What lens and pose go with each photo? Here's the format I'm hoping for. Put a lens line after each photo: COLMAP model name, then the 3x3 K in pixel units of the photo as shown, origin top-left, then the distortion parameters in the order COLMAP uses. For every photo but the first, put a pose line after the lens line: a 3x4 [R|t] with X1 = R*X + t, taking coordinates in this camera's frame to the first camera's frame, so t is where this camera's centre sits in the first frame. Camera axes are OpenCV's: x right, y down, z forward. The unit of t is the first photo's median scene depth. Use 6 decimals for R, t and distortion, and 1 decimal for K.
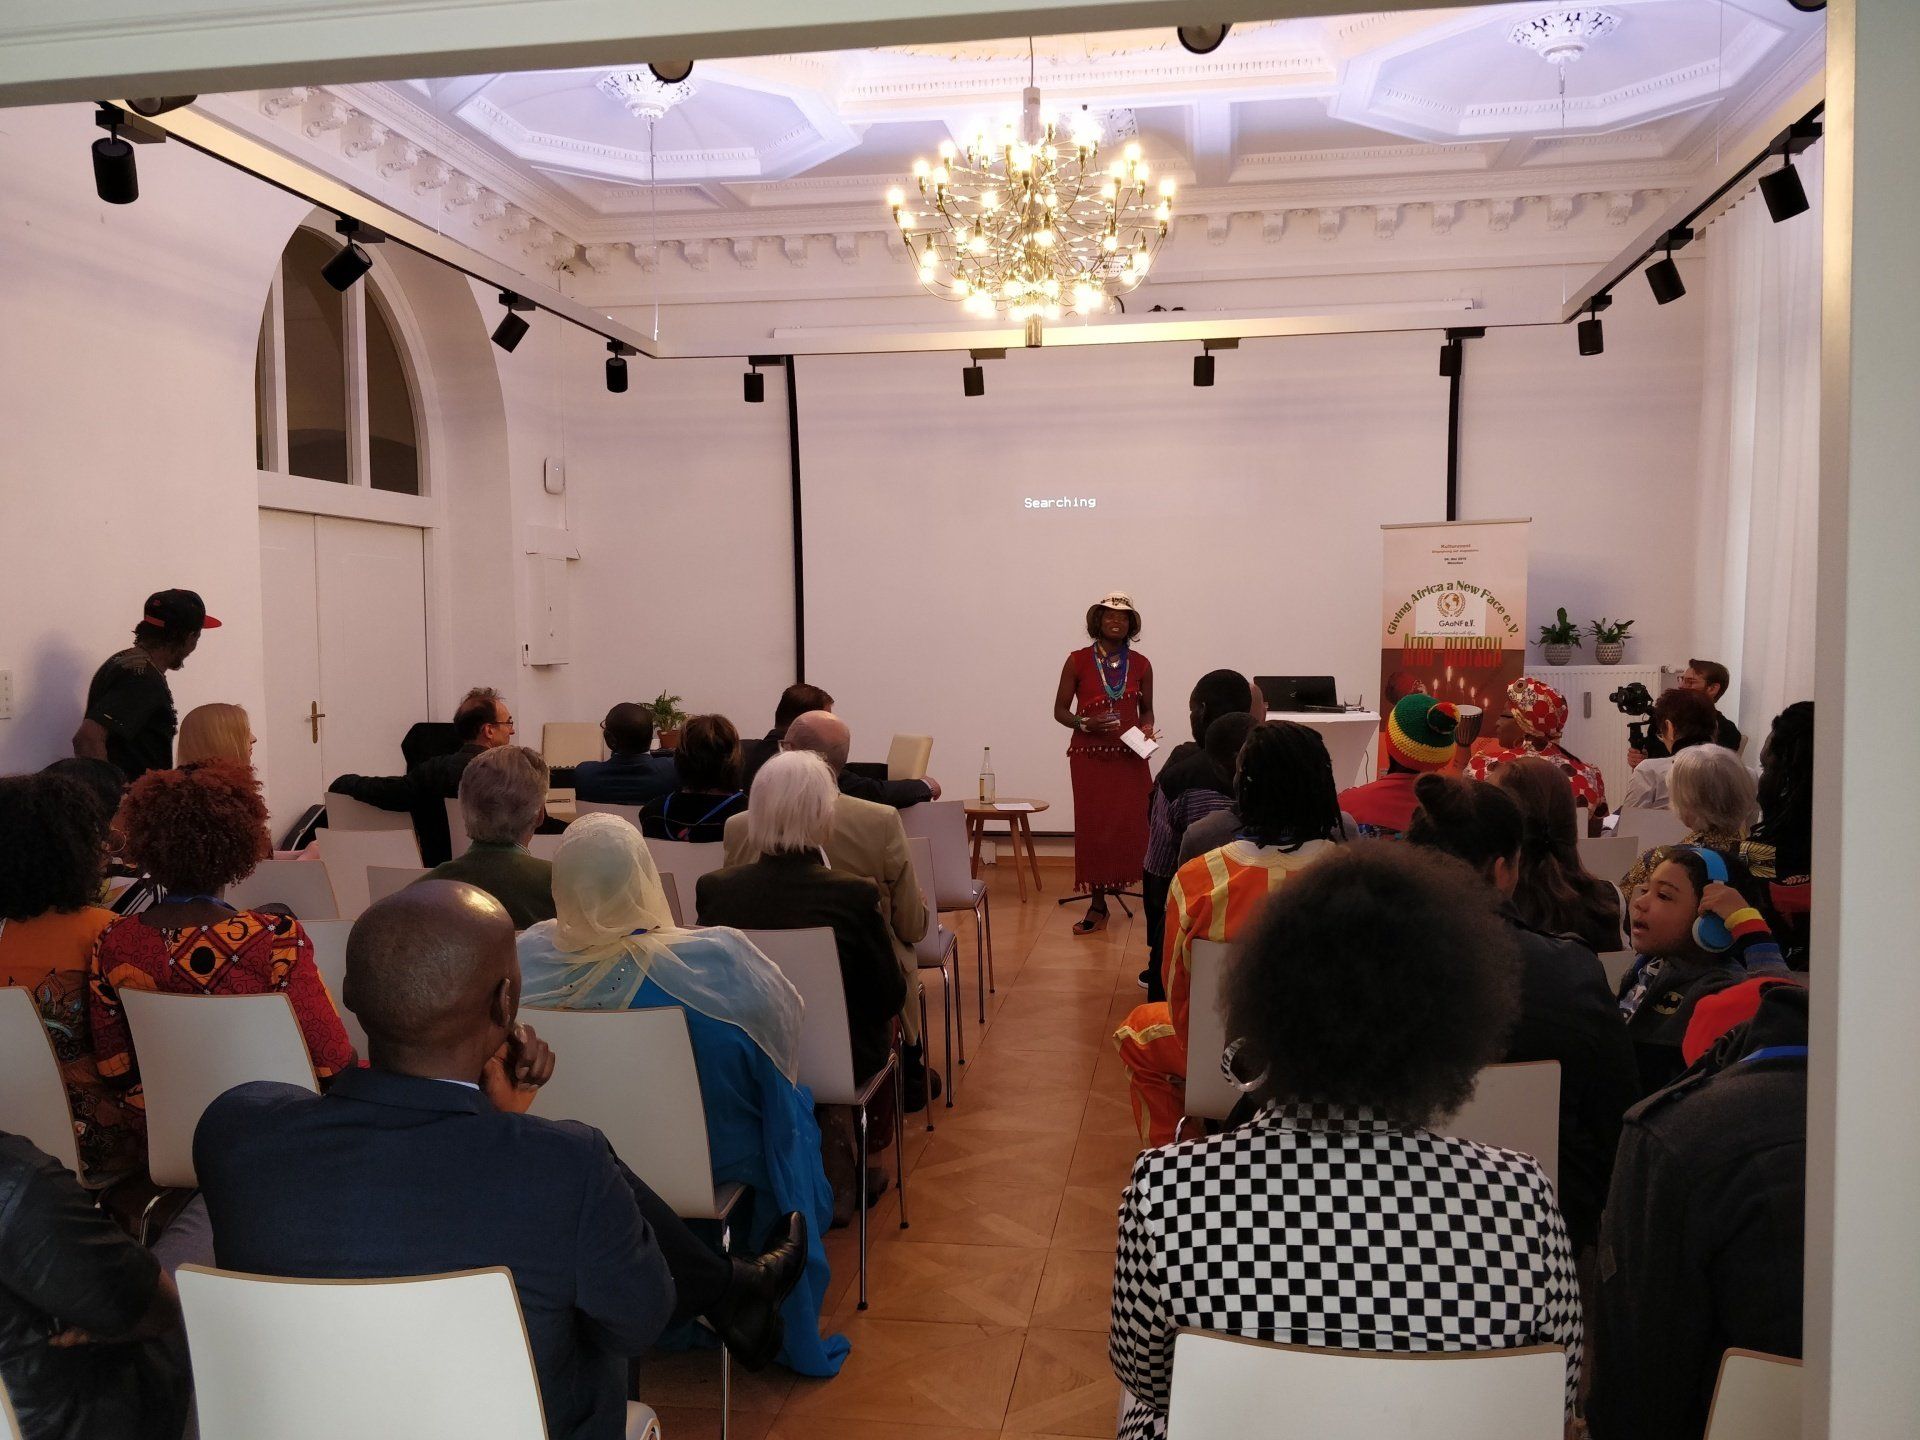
lens RADIAL K [[1532.7, 0, 966.2], [0, 1532.7, 714.0], [0, 0, 1]] dist [0.010249, -0.007841]
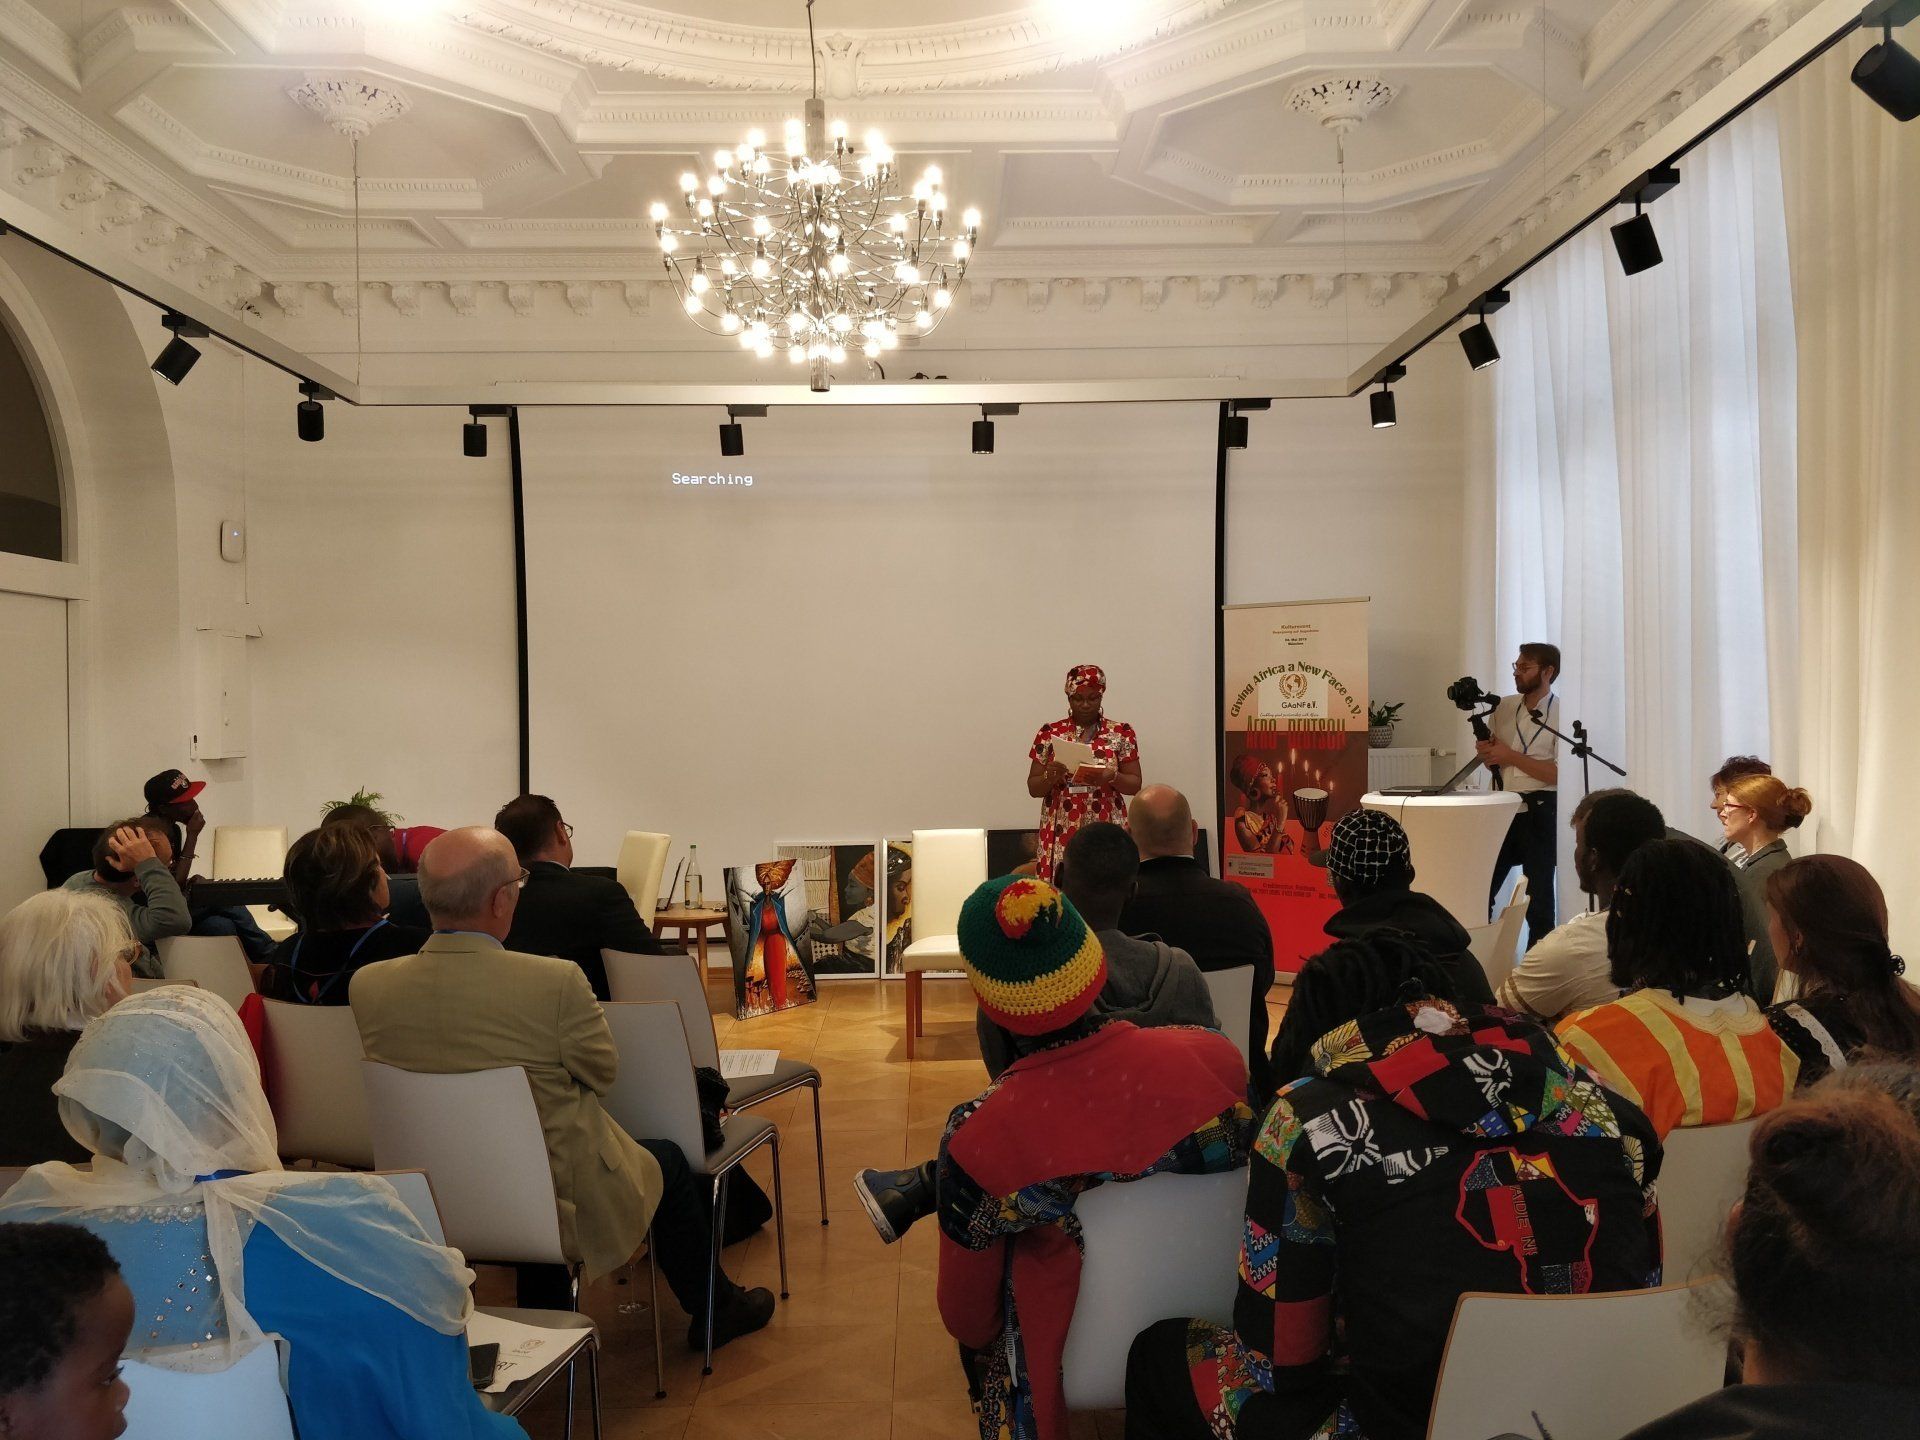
lens RADIAL K [[1529.5, 0, 960.4], [0, 1529.5, 714.1], [0, 0, 1]] dist [0.044824, -0.073834]
pose [[0.984223, -0.005206, 0.176854, -0.020318], [0.015077, 0.998399, -0.054522, -0.004396], [-0.176287, 0.056328, 0.982726, 0.086743]]
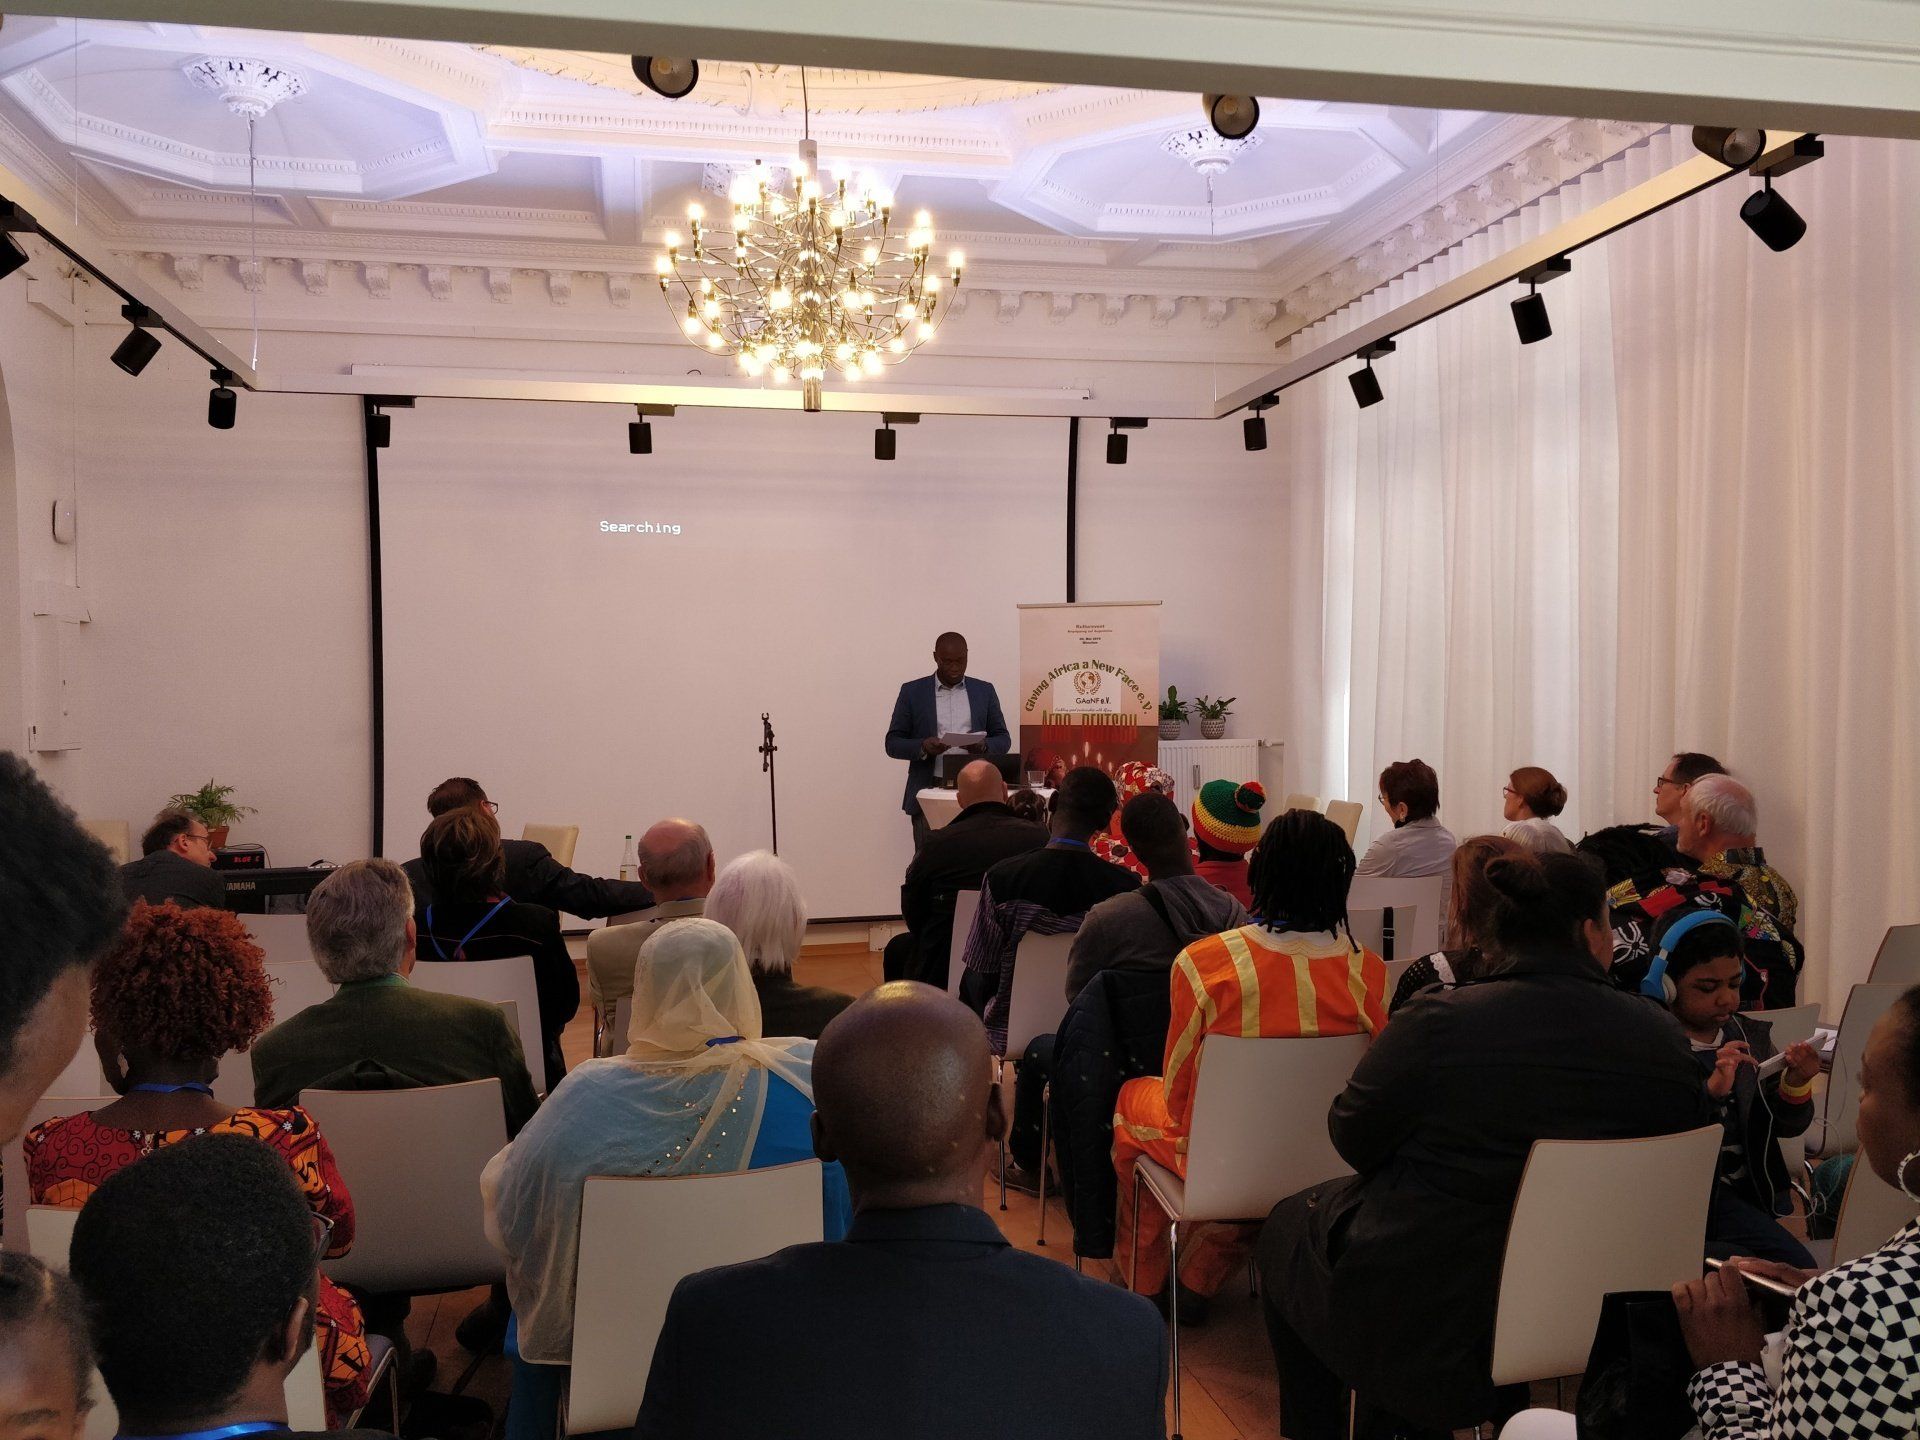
lens RADIAL K [[1588.0, 0, 959.7], [0, 1588.0, 733.9], [0, 0, 1]] dist [0.082833, -0.162044]
pose [[0.937879, -0.007497, 0.346881, -0.135426], [0.020319, 0.999237, -0.033341, -0.003109], [-0.346366, 0.038319, 0.937316, 0.031011]]
